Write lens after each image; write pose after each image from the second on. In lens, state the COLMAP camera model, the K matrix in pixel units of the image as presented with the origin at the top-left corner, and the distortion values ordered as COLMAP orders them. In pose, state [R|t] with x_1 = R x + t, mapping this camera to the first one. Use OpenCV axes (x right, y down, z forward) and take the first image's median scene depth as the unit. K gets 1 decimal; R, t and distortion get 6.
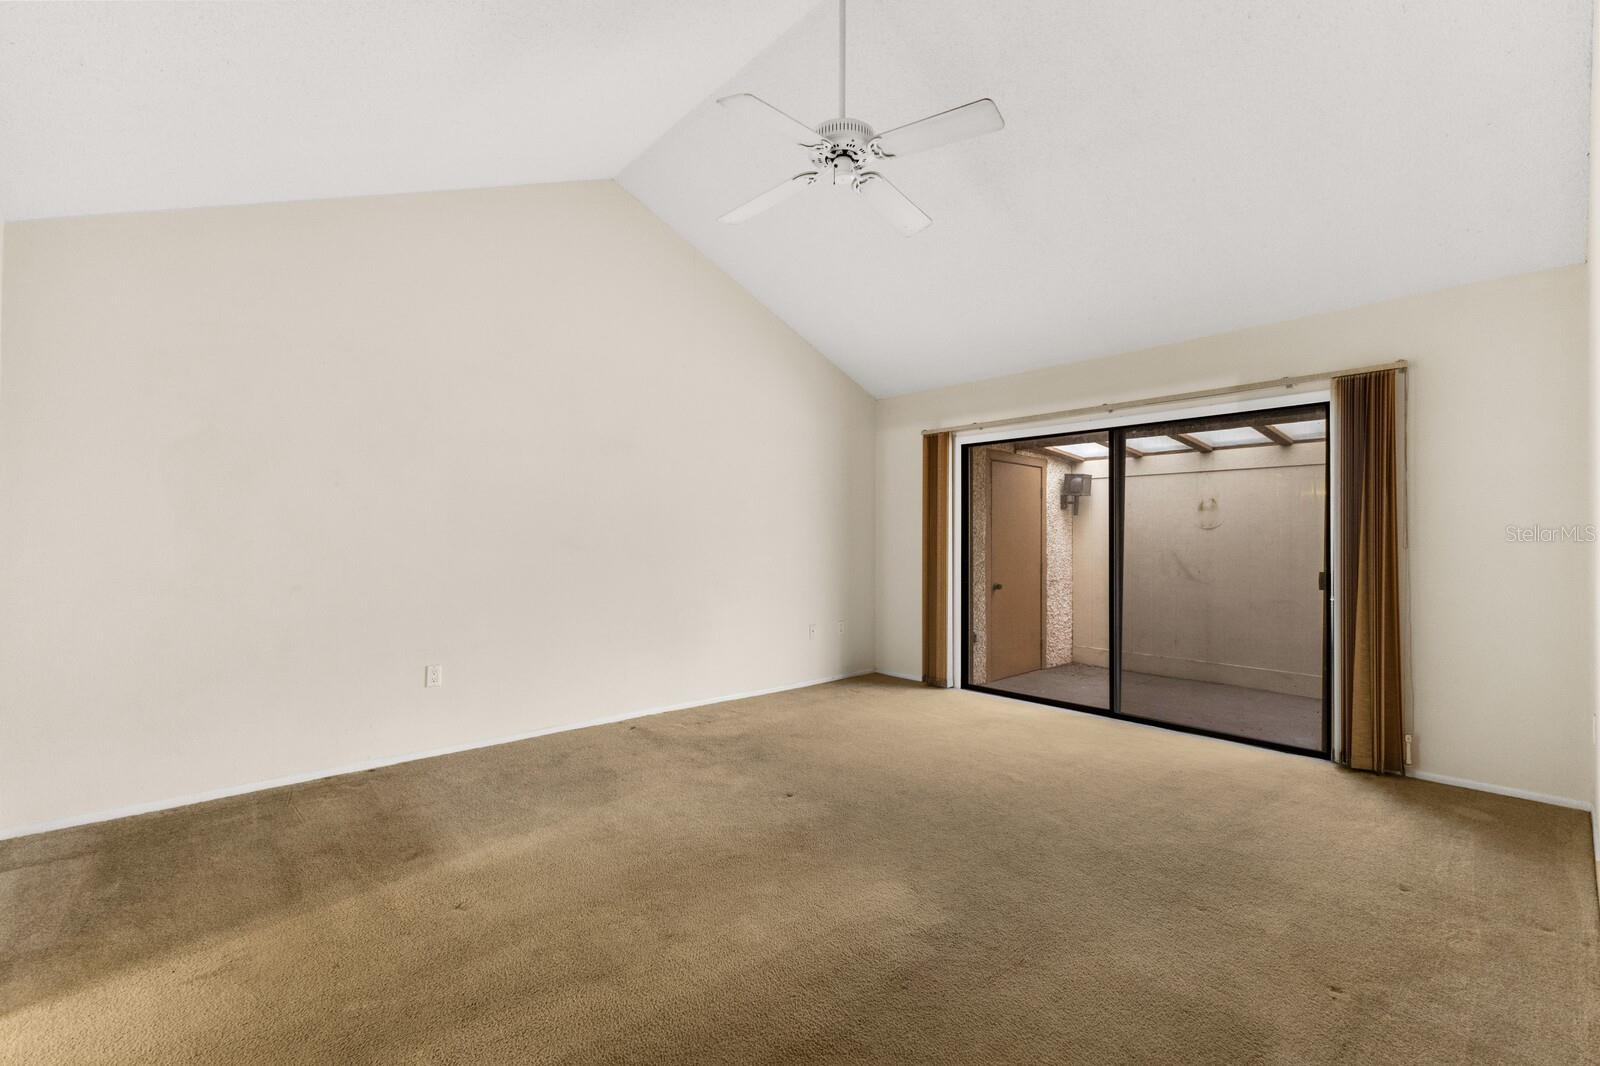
lens RADIAL K [[694.5, 0, 803.7], [0, 694.5, 524.2], [0, 0, 1]] dist [0.010133, -0.000671]
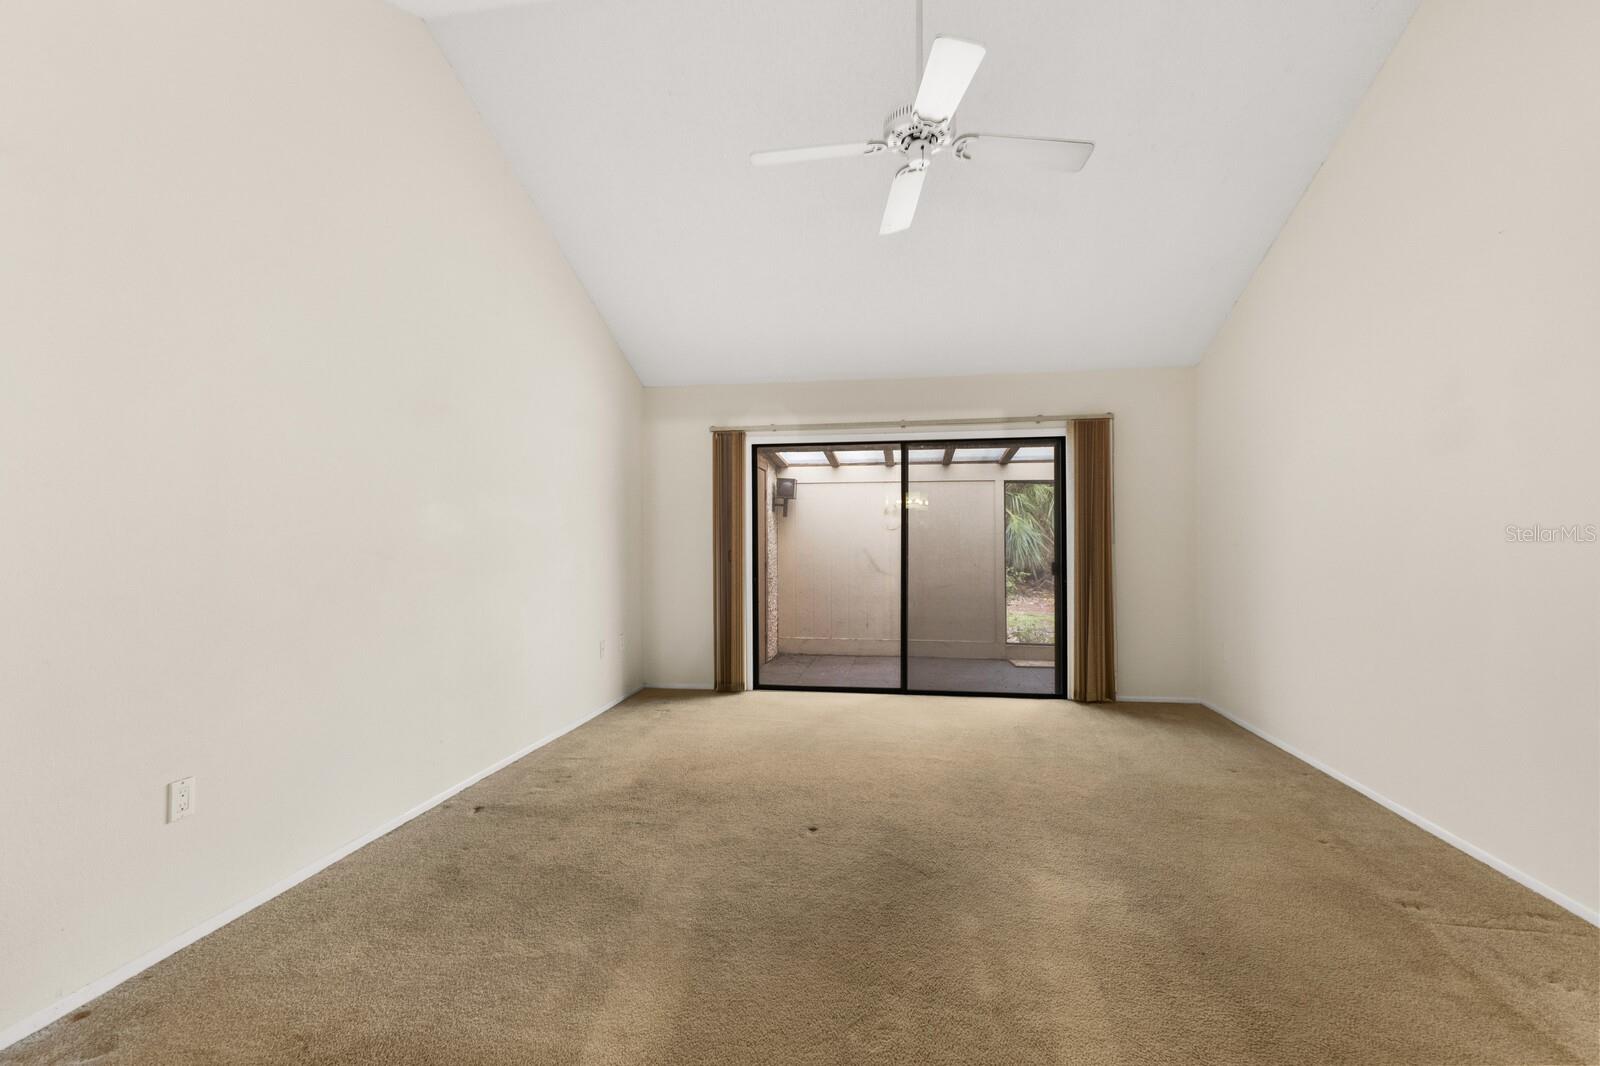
lens RADIAL K [[694.5, 0, 803.7], [0, 694.5, 524.2], [0, 0, 1]] dist [0.010133, -0.000671]
pose [[0.775562, 0.004909, 0.631253, -0.462916], [-0.005754, 0.999983, -0.000707, -0.000571], [-0.631246, -0.003084, 0.775577, 0.246328]]
